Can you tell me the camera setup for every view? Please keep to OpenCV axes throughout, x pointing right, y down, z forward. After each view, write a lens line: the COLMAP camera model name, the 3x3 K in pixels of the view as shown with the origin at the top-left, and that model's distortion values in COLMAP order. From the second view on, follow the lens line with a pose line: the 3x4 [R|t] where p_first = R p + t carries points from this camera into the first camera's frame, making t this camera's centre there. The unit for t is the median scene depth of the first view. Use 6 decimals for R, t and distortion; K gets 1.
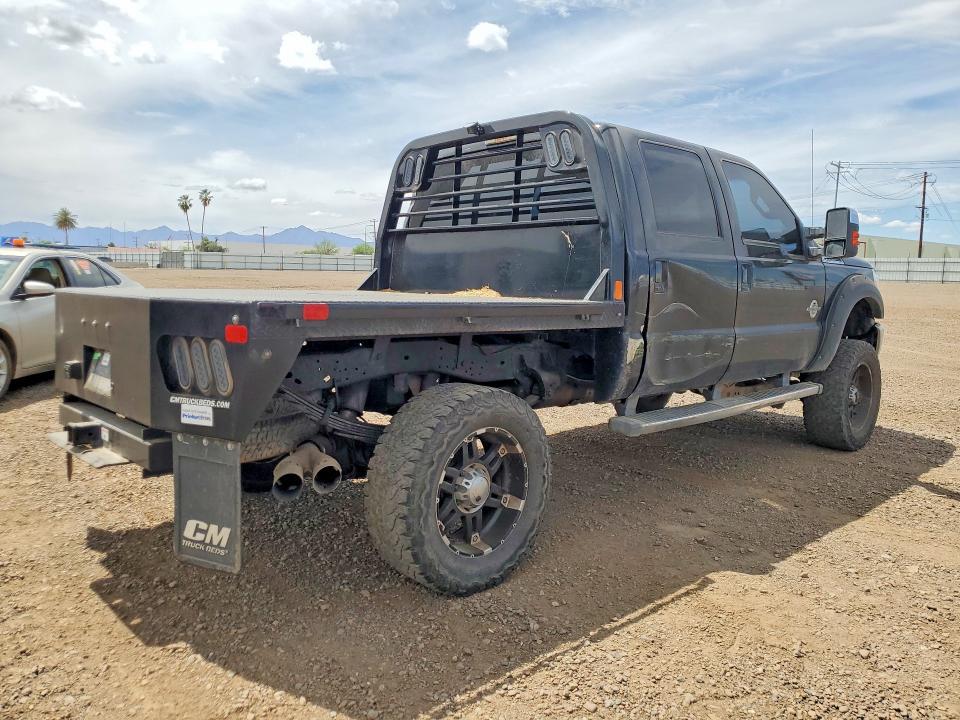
lens RADIAL K [[743.8, 0, 480.0], [0, 743.8, 360.0], [0, 0, 1]] dist [0.046148, -0.010748]
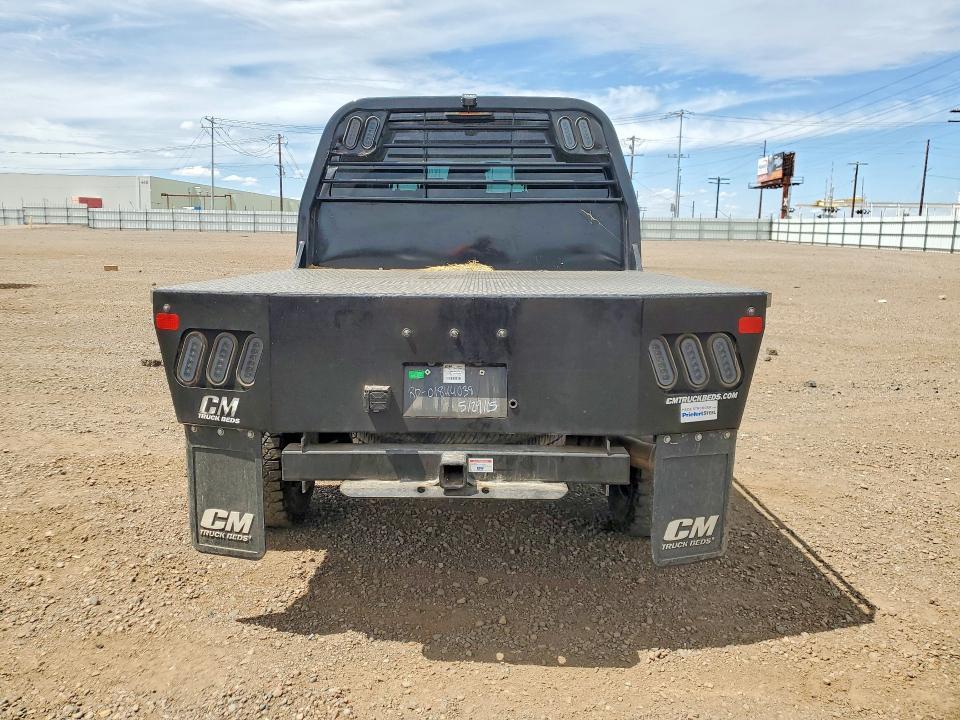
lens RADIAL K [[744.5, 0, 465.3], [0, 744.5, 340.1], [0, 0, 1]] dist [0.003969, -0.002512]
pose [[0.707613, -0.115039, 0.697173, -0.831884], [0.086898, 0.993336, 0.075709, -0.079404], [-0.701237, 0.007010, 0.712894, 0.337813]]
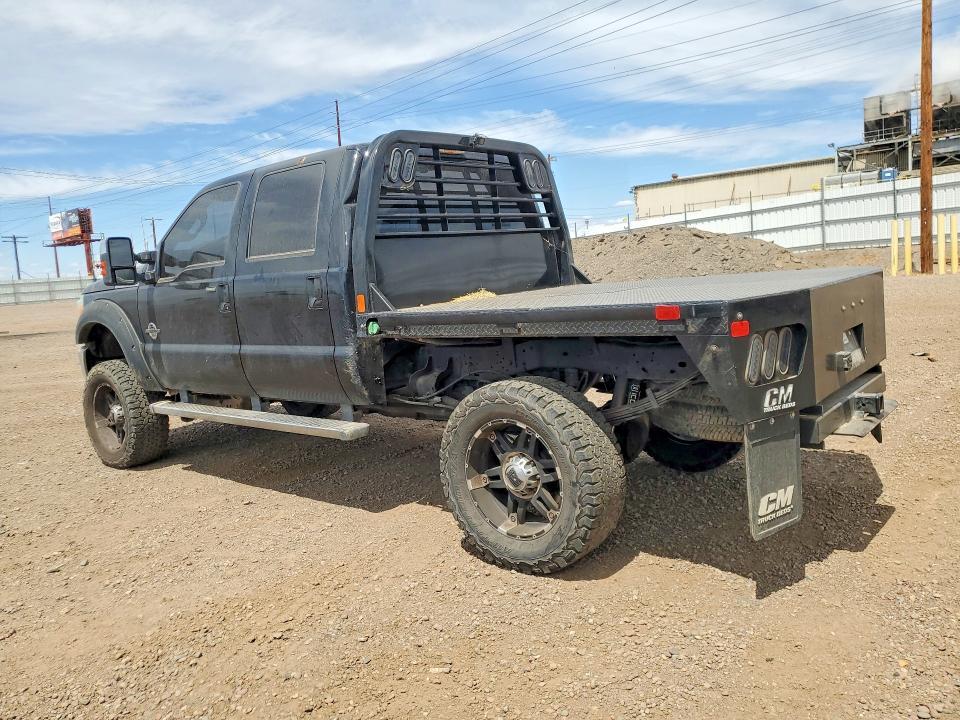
lens RADIAL K [[744.5, 0, 465.3], [0, 744.5, 340.1], [0, 0, 1]] dist [0.003969, -0.002512]
pose [[-0.103956, -0.113223, 0.988116, -1.223509], [0.186118, 0.973734, 0.131156, -0.198996], [-0.977012, 0.197540, -0.080153, 1.309304]]
